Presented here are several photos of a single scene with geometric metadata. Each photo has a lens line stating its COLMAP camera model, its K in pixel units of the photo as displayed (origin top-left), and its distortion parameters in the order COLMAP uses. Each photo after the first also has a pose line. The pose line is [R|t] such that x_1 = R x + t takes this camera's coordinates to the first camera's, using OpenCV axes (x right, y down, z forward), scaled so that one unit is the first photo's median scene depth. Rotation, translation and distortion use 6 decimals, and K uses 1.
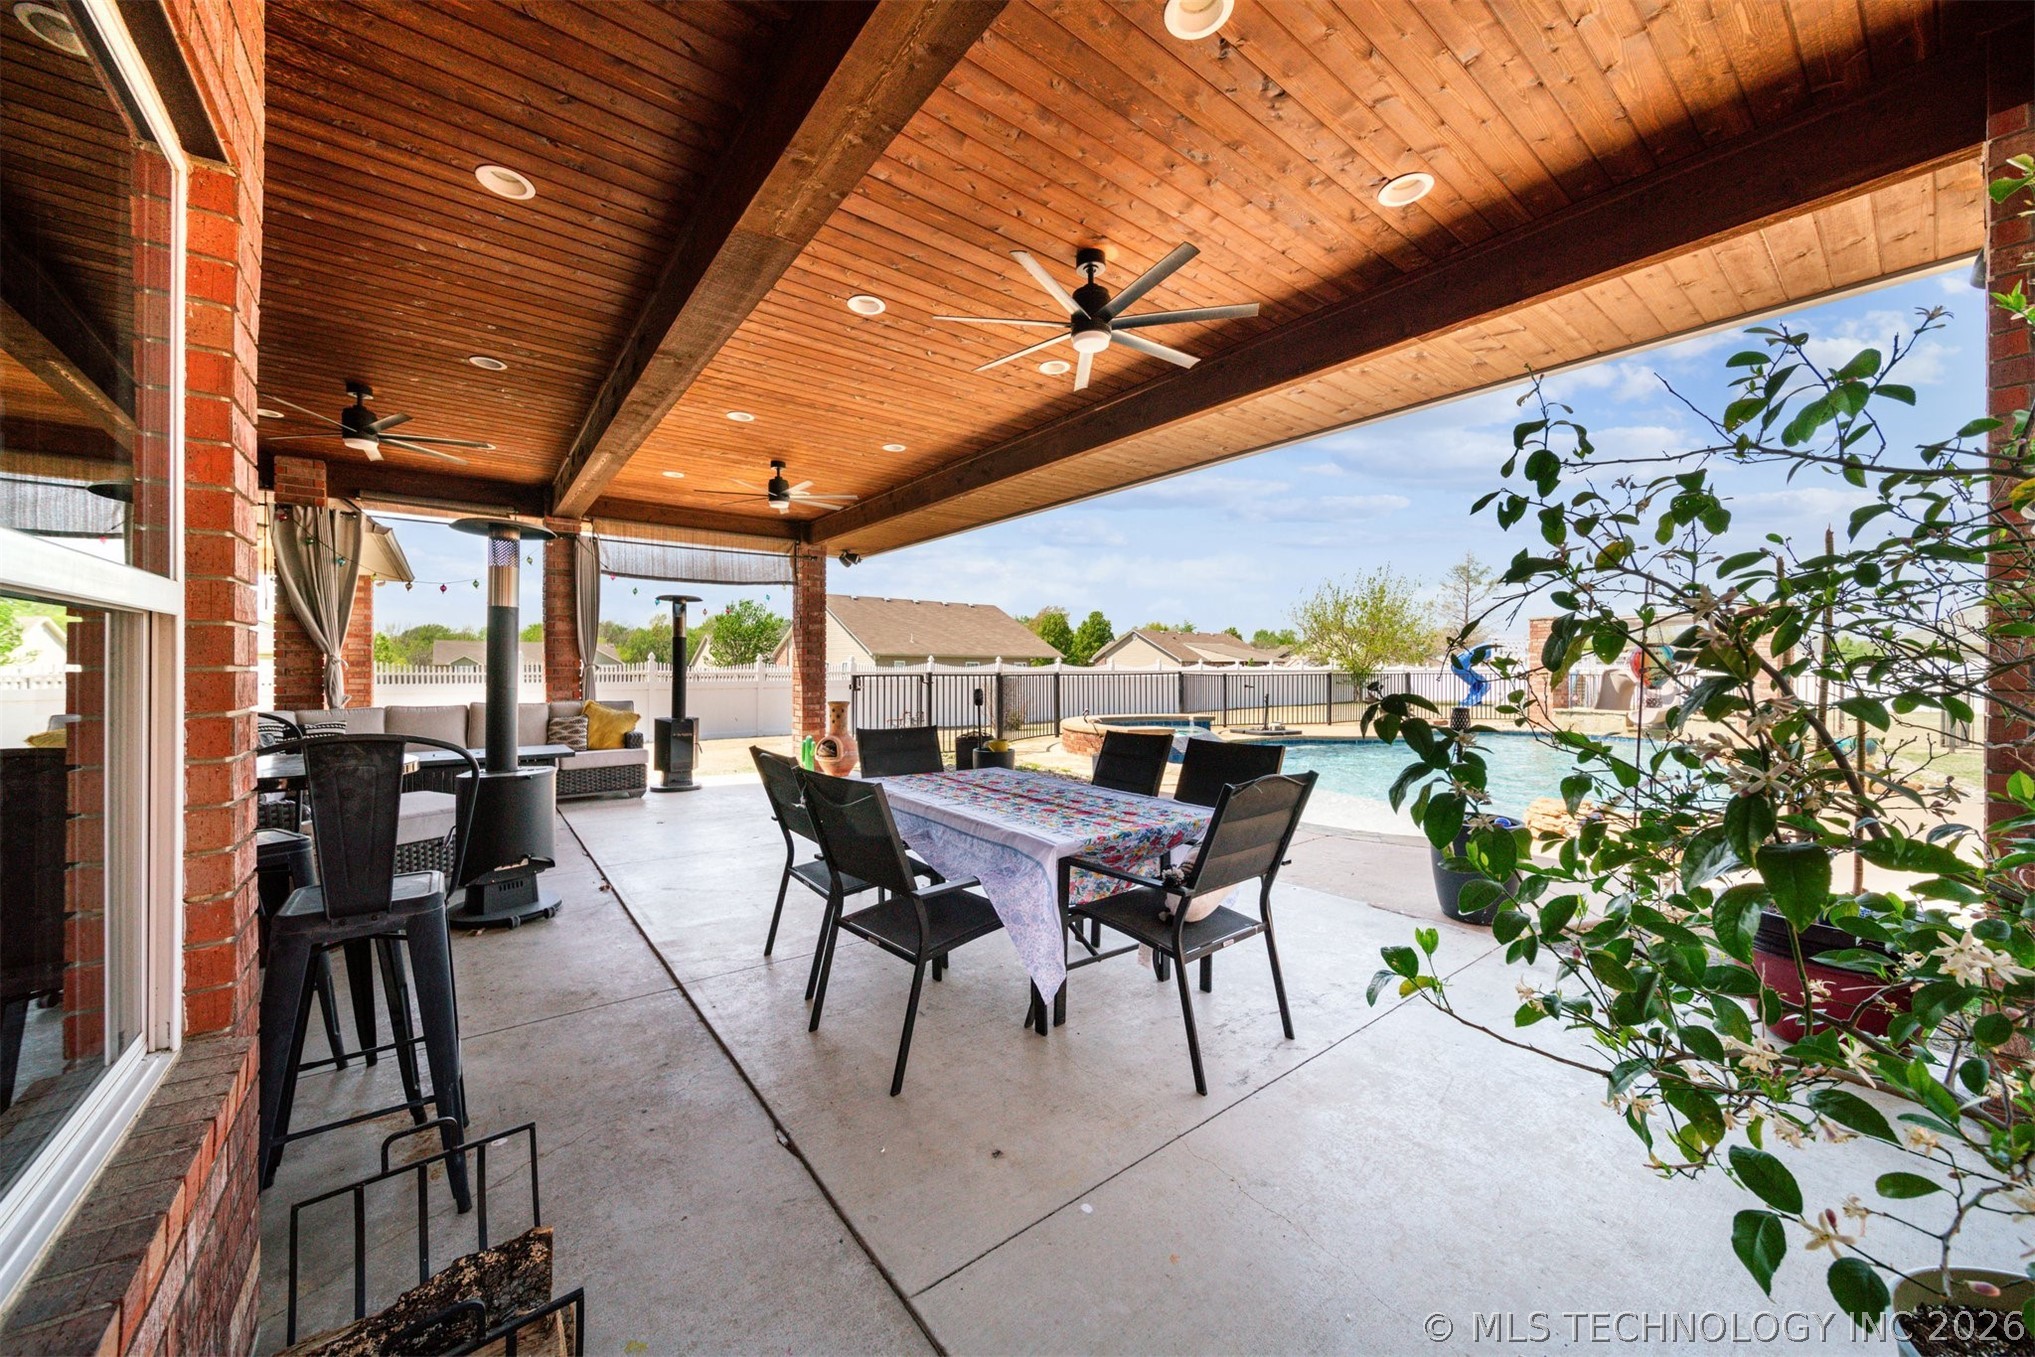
lens RADIAL K [[731.5, 0, 1019.6], [0, 731.5, 671.9], [0, 0, 1]] dist [-0.001758, -0.000016]
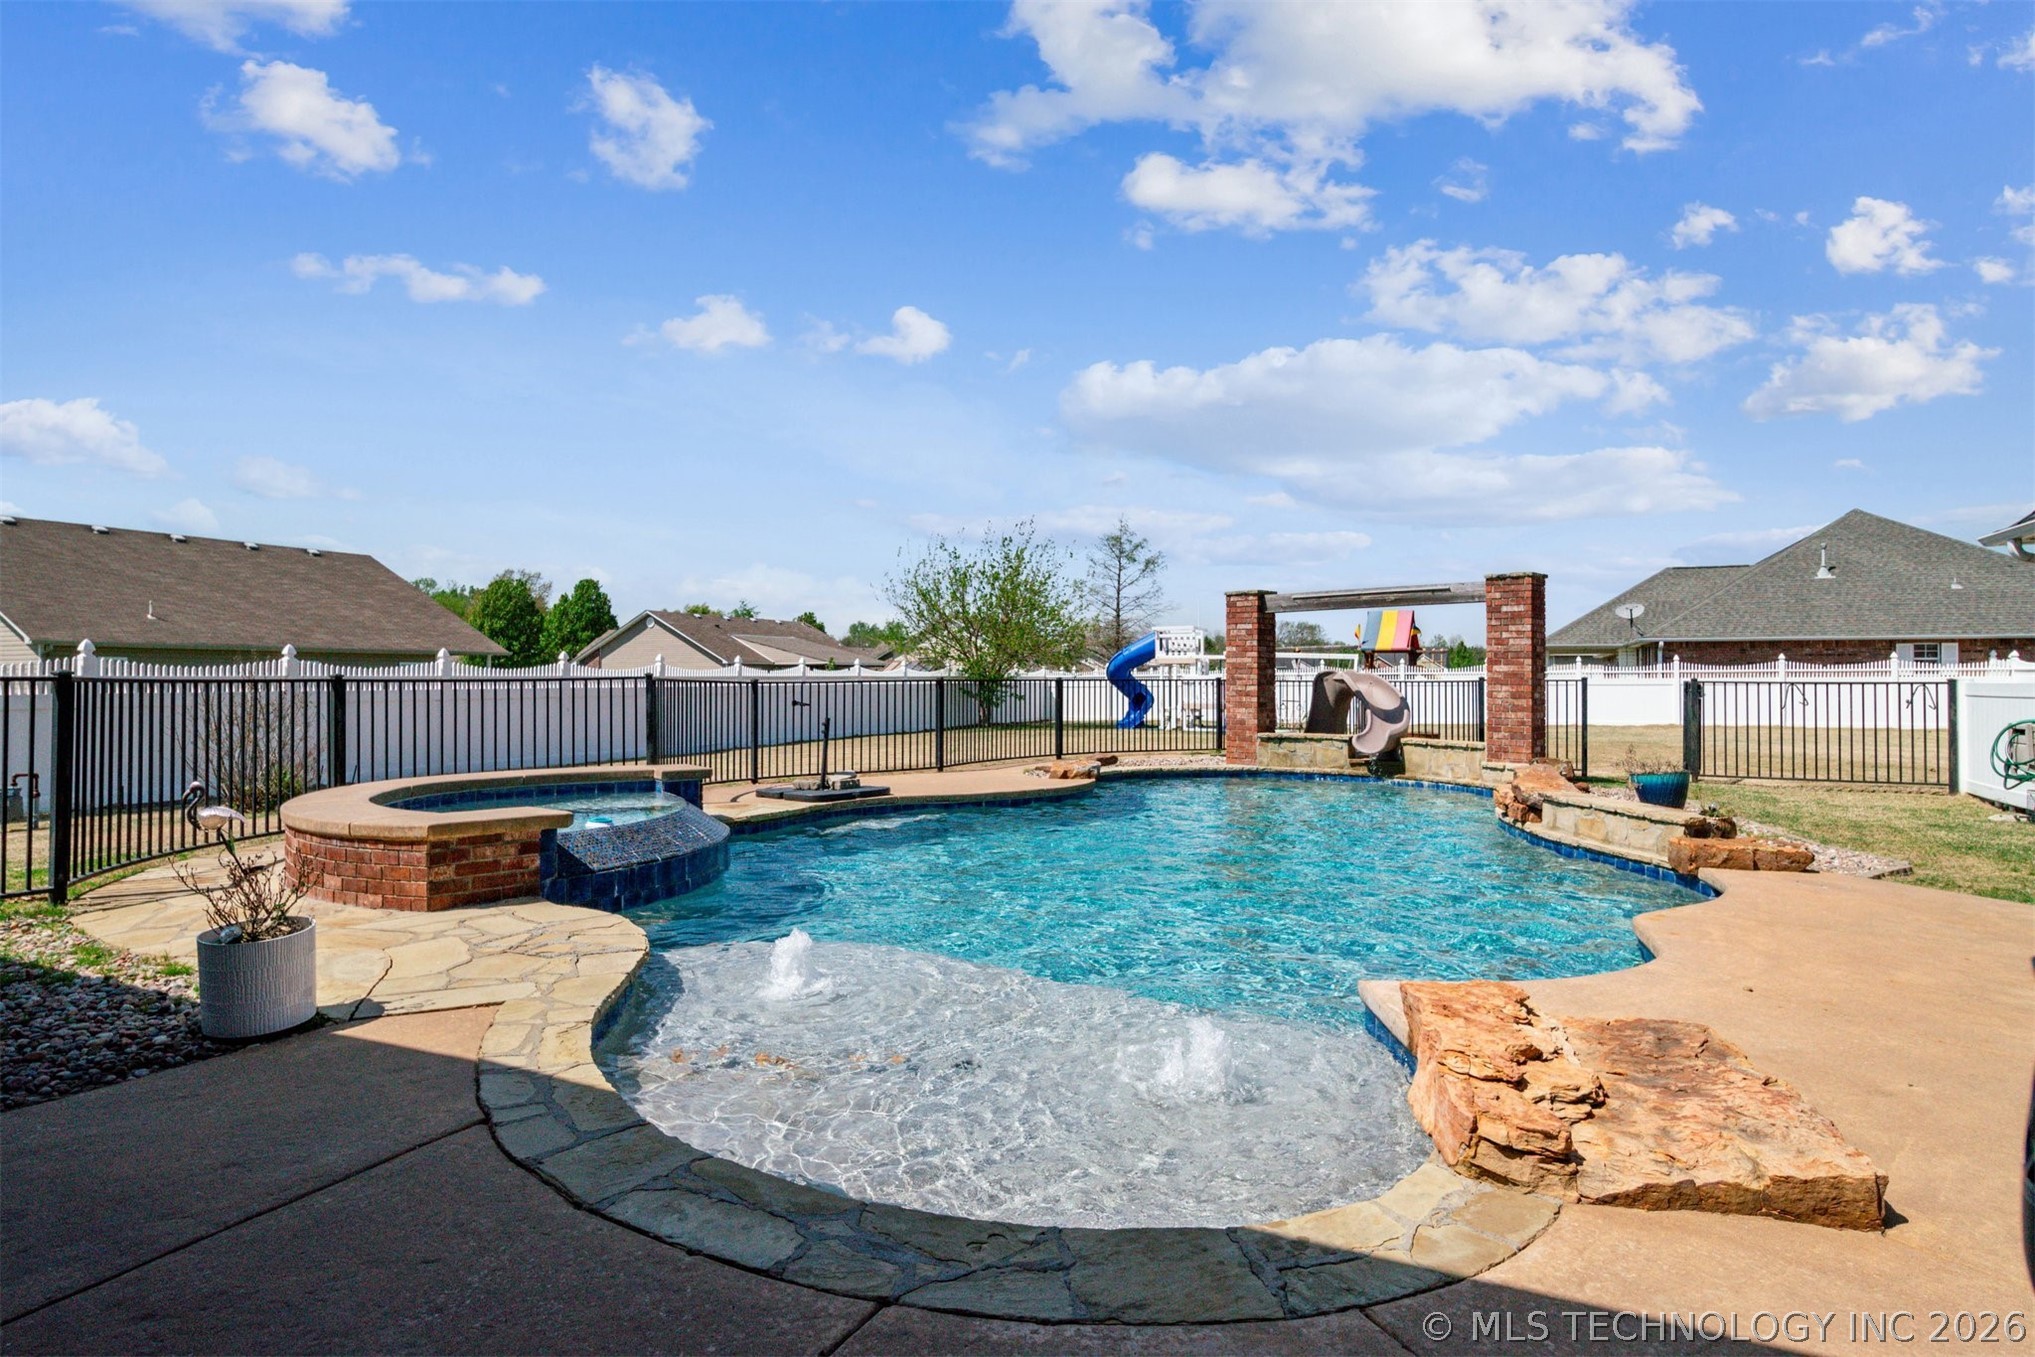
lens RADIAL K [[731.5, 0, 1019.4], [0, 731.5, 682.0], [0, 0, 1]] dist [-0.001758, -0.000016]
pose [[0.885849, 0.001728, 0.463970, 0.177384], [0.001727, 0.999974, -0.007021, 0.006912], [-0.463970, 0.007020, 0.885823, 0.387261]]
